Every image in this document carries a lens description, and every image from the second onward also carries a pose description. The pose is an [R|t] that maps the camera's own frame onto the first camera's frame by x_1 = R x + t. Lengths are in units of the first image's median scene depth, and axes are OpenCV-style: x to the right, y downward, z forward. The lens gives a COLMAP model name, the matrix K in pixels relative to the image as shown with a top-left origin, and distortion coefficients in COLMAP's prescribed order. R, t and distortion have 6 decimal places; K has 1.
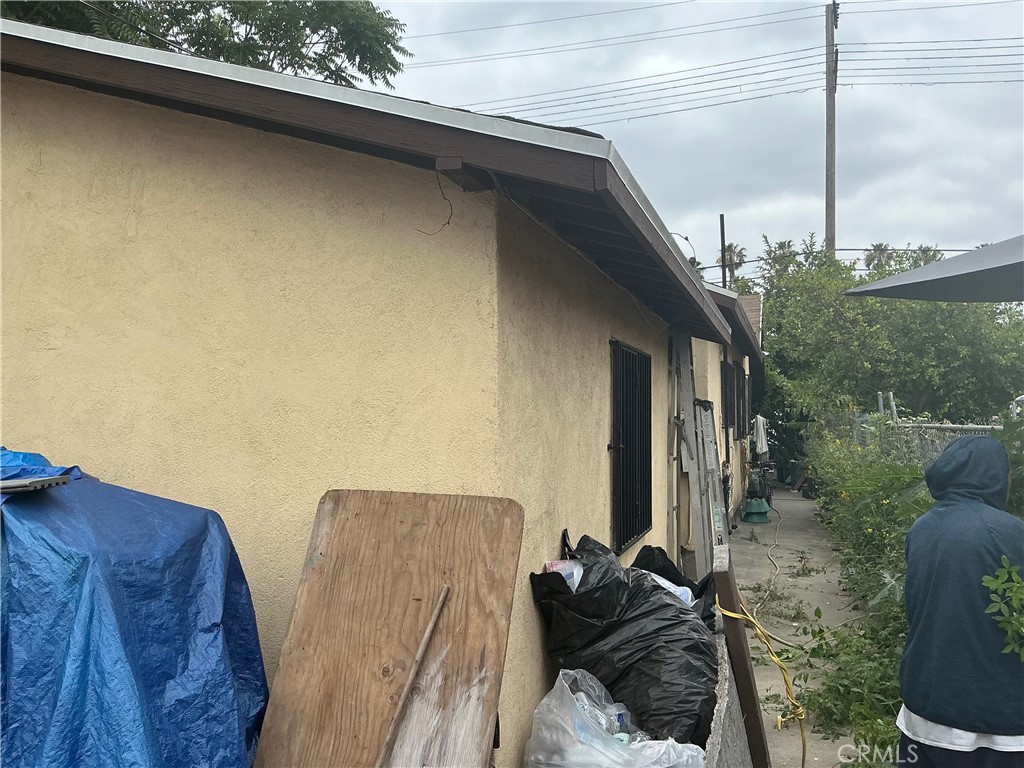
lens RADIAL K [[844.7, 0, 516.9], [0, 844.7, 387.7], [0, 0, 1]] dist [0.108764, -0.207512]
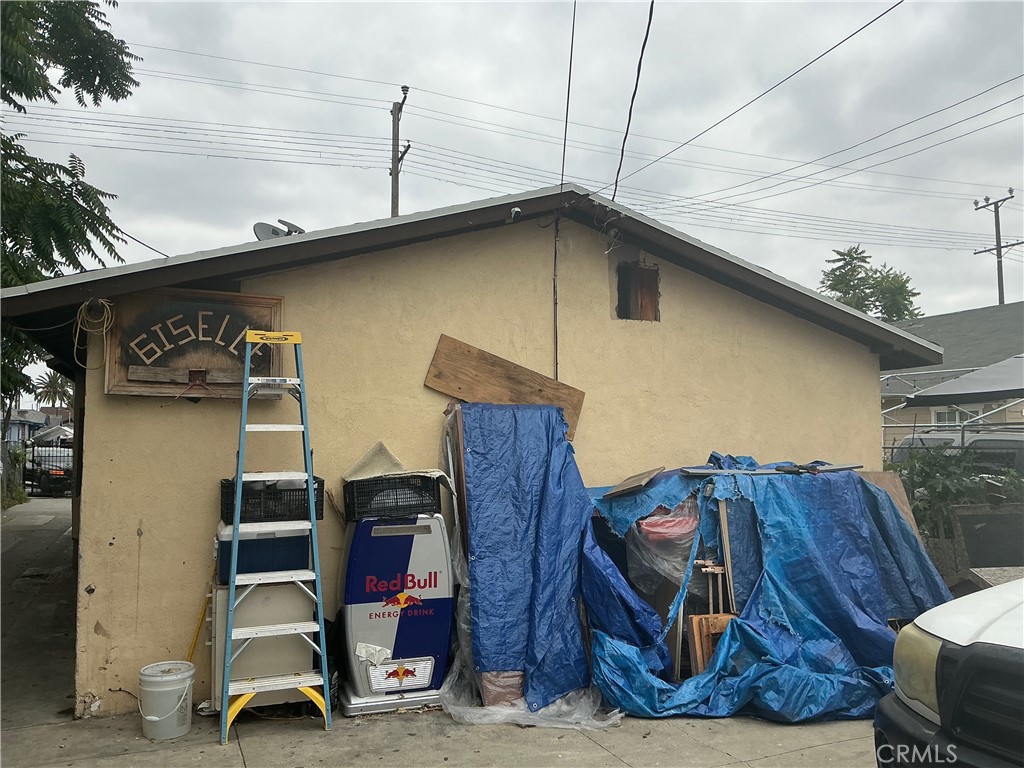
lens RADIAL K [[844.7, 0, 510.9], [0, 844.7, 390.0], [0, 0, 1]] dist [0.108764, -0.207512]
pose [[0.772757, 0.041243, 0.633360, -0.660396], [-0.022421, 0.999038, -0.037700, 0.000251], [-0.634305, 0.014933, 0.772938, -0.081155]]
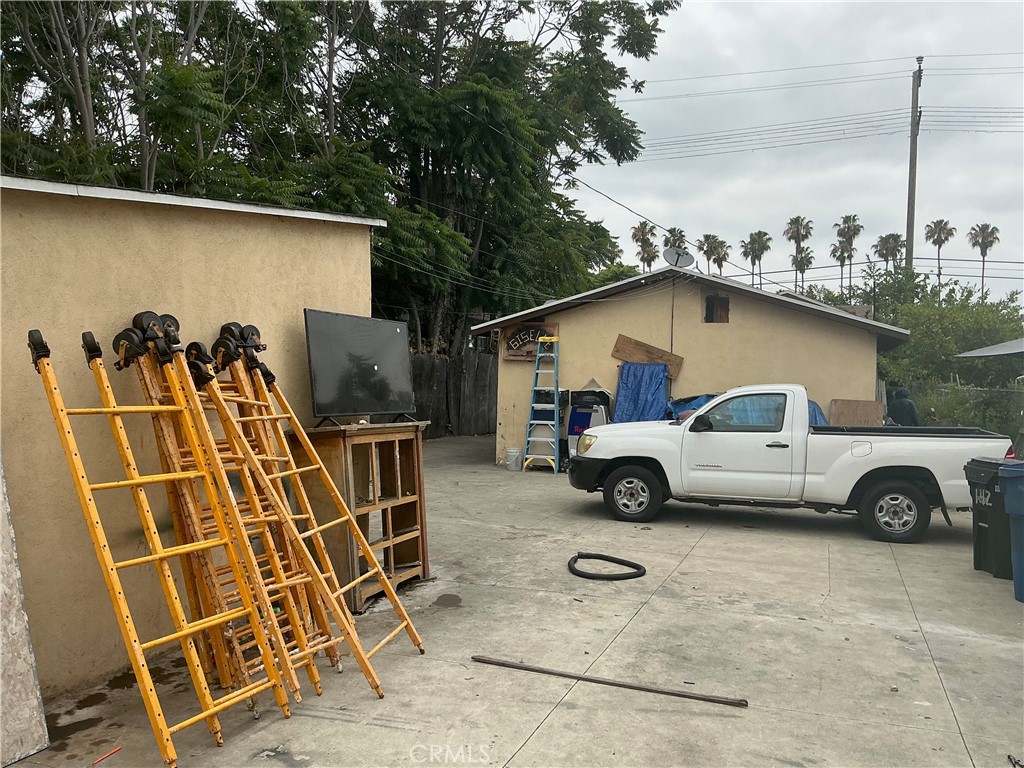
lens RADIAL K [[844.7, 0, 508.3], [0, 844.7, 386.4], [0, 0, 1]] dist [0.108764, -0.207512]
pose [[0.998057, 0.026276, -0.056490, -0.447772], [-0.023420, 0.998443, 0.050637, -0.036001], [0.057733, -0.049215, 0.997118, -0.960691]]
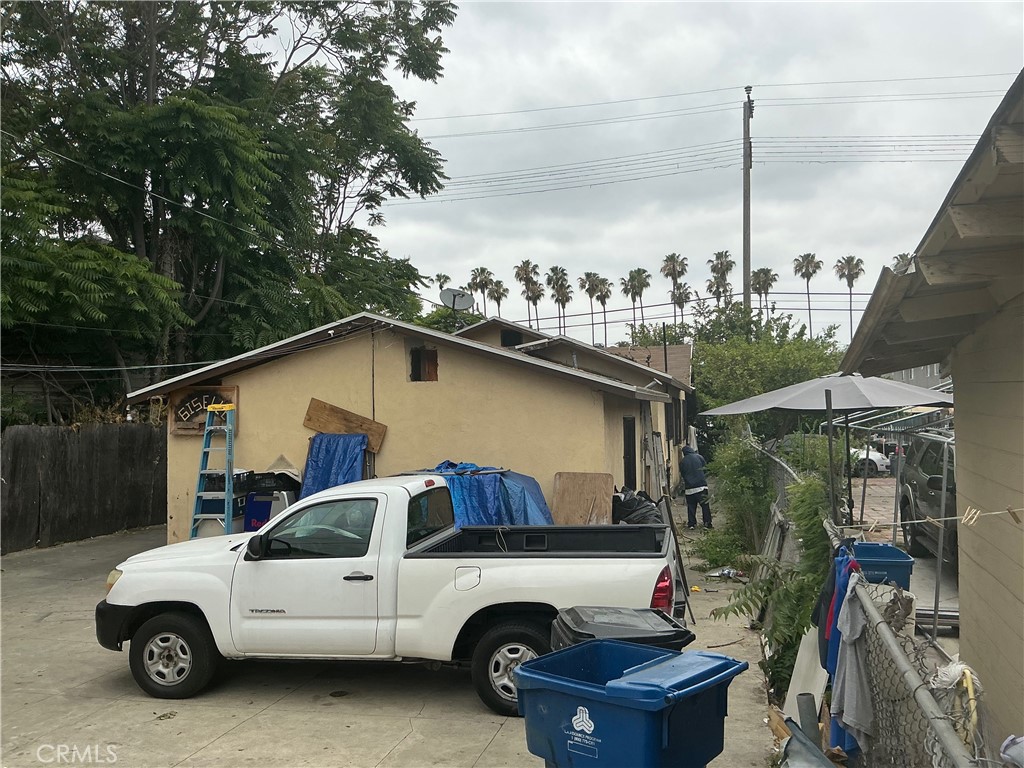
lens RADIAL K [[844.7, 0, 512.7], [0, 844.7, 388.2], [0, 0, 1]] dist [0.108764, -0.207512]
pose [[0.998340, -0.011766, 0.056380, -0.162837], [0.011462, 0.999918, 0.005710, -0.069871], [-0.056443, -0.005055, 0.998393, -0.692359]]
